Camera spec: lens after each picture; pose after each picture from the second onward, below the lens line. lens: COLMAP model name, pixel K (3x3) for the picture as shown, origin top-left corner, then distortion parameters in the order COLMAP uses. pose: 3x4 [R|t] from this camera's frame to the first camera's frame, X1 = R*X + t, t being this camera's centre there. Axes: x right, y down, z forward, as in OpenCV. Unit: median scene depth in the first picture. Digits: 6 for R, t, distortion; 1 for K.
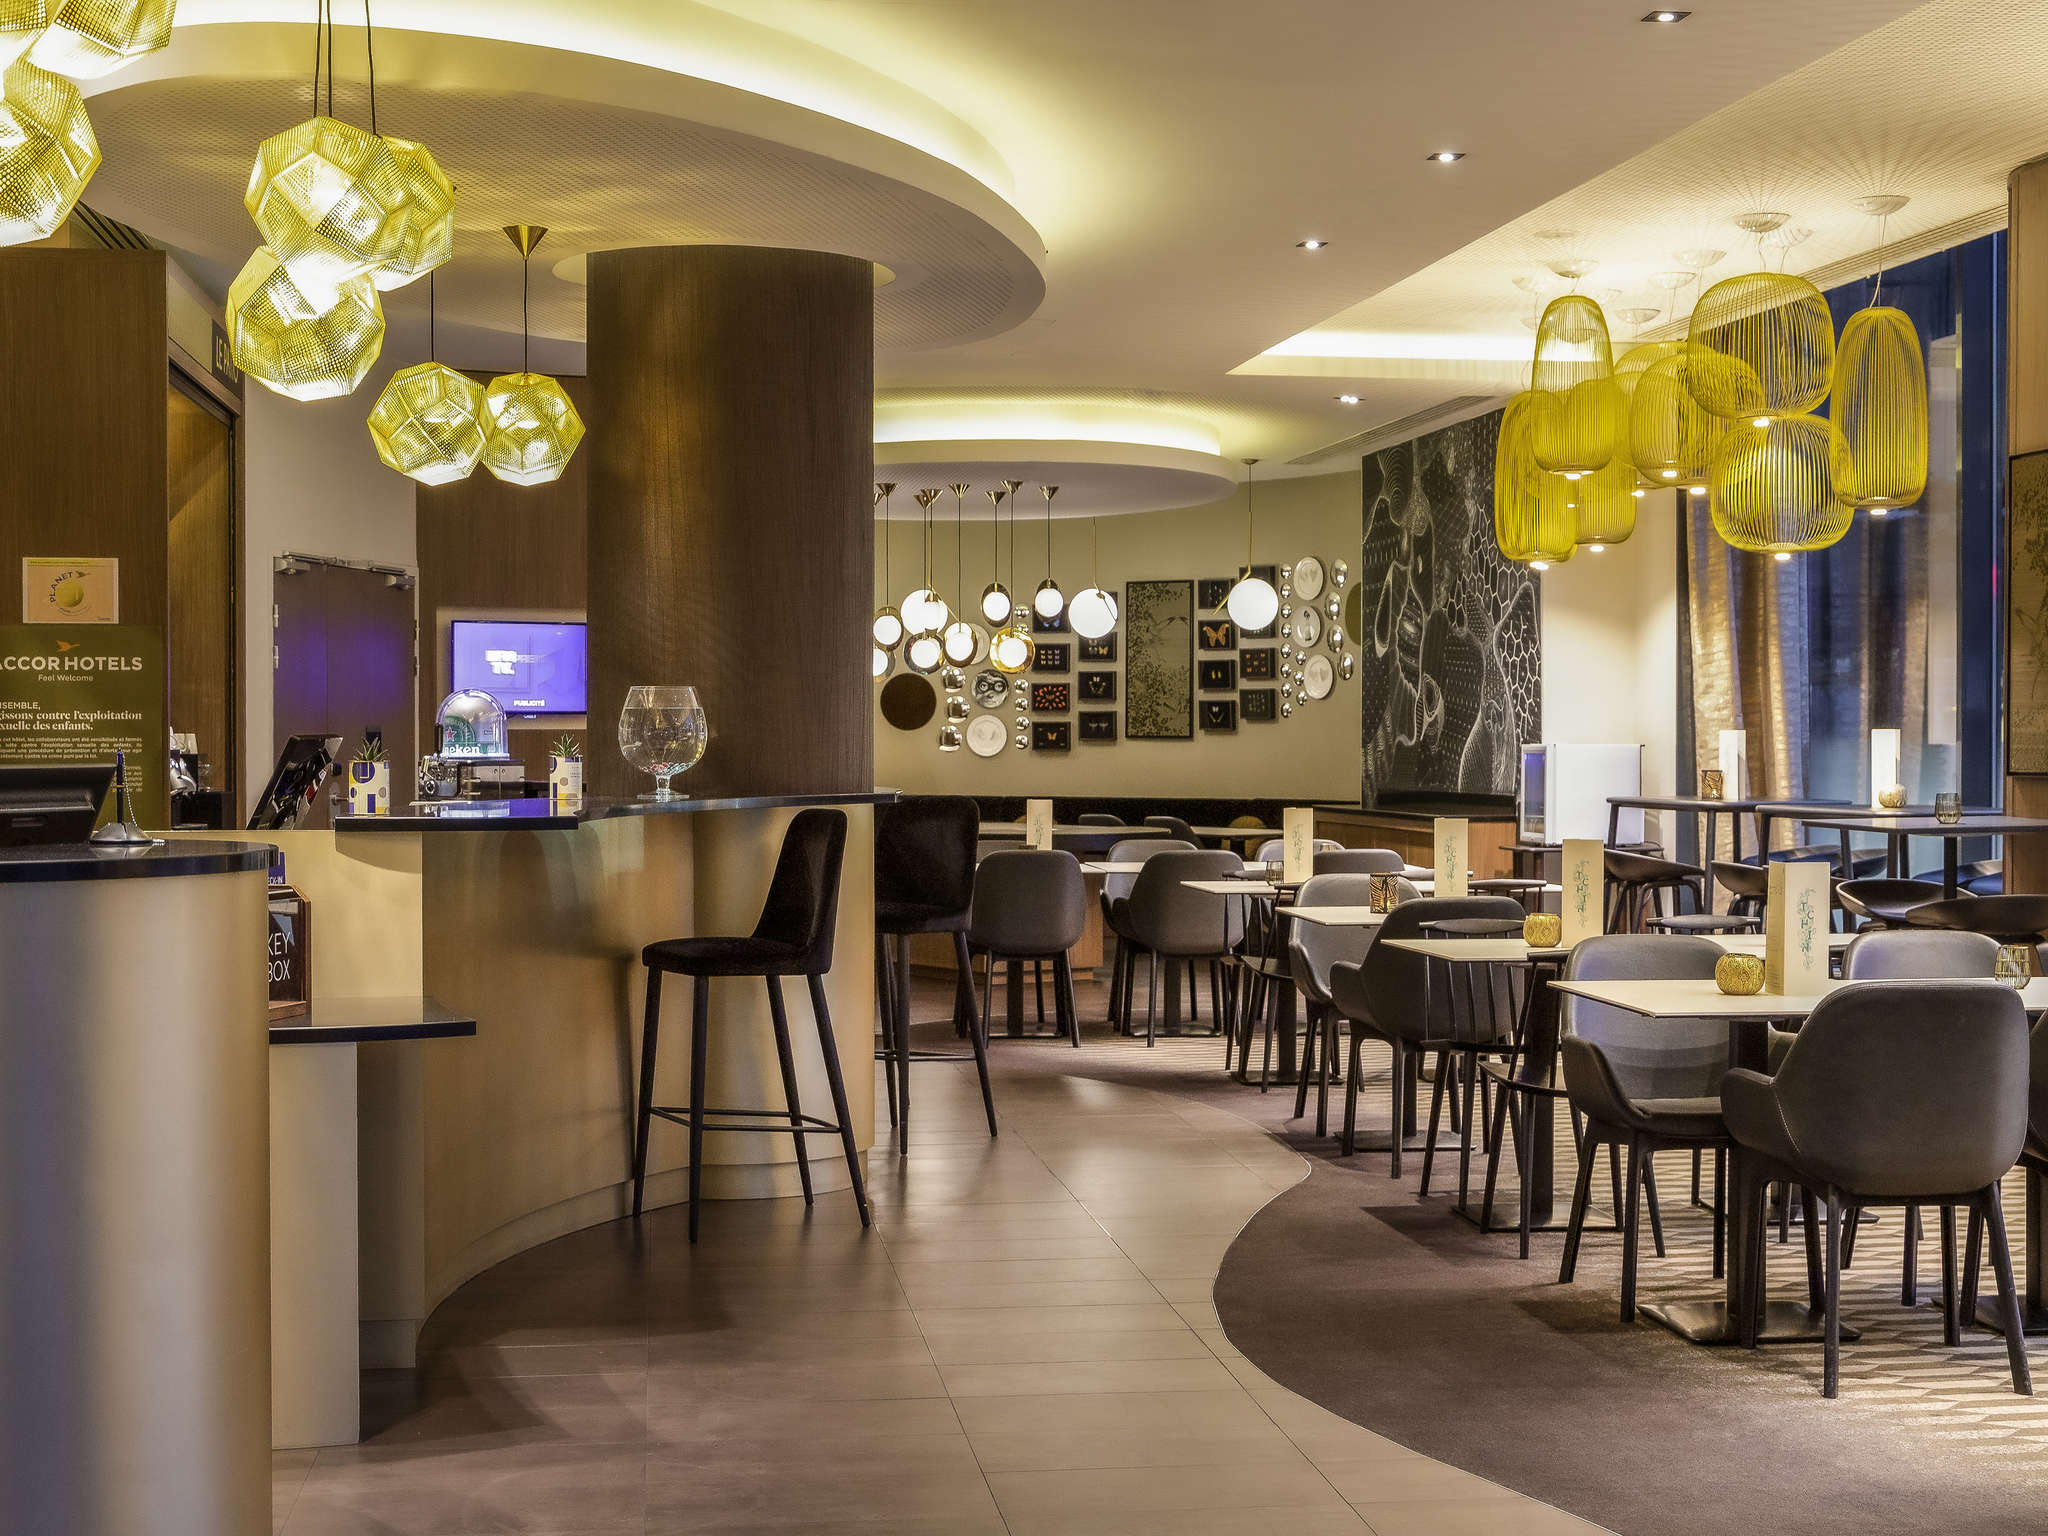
lens RADIAL K [[2991.7, 0, 1005.7], [0, 2991.7, 766.2], [0, 0, 1]] dist [0.007792, 0.000000]
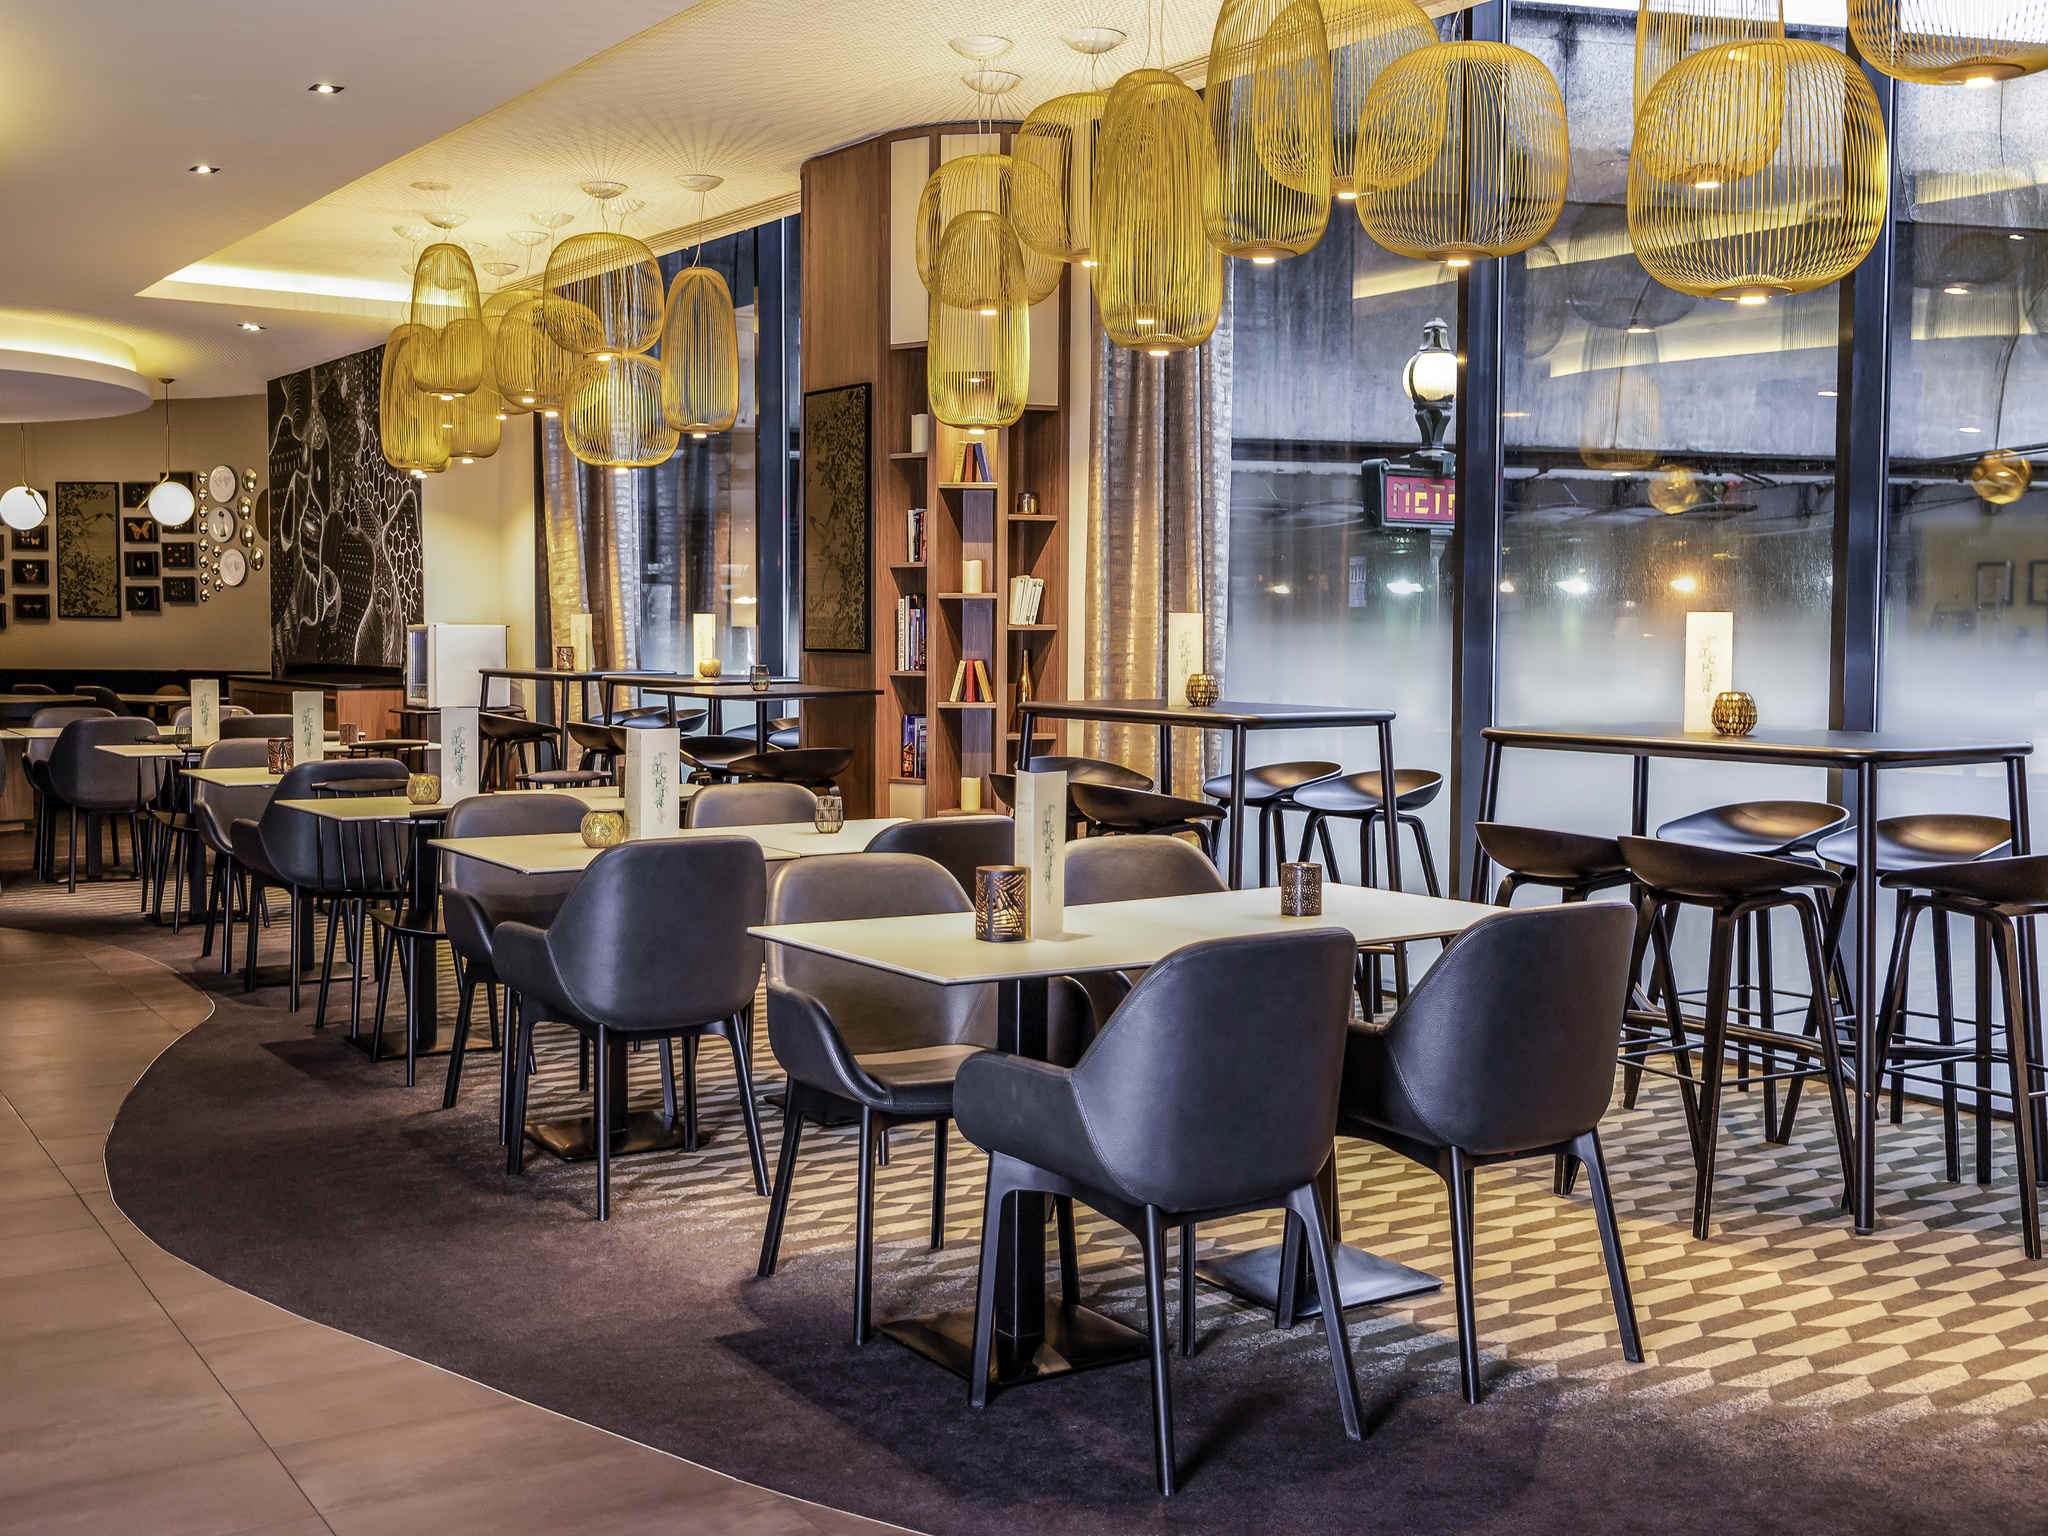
lens RADIAL K [[2202.6, 0, 1027.3], [0, 2202.6, 765.0], [0, 0, 1]] dist [0.004526, 0.000000]
pose [[0.903613, -0.021837, 0.427793, 0.019565], [-0.001928, 0.998482, 0.055039, -0.000244], [-0.428346, -0.050558, 0.902200, 0.101375]]
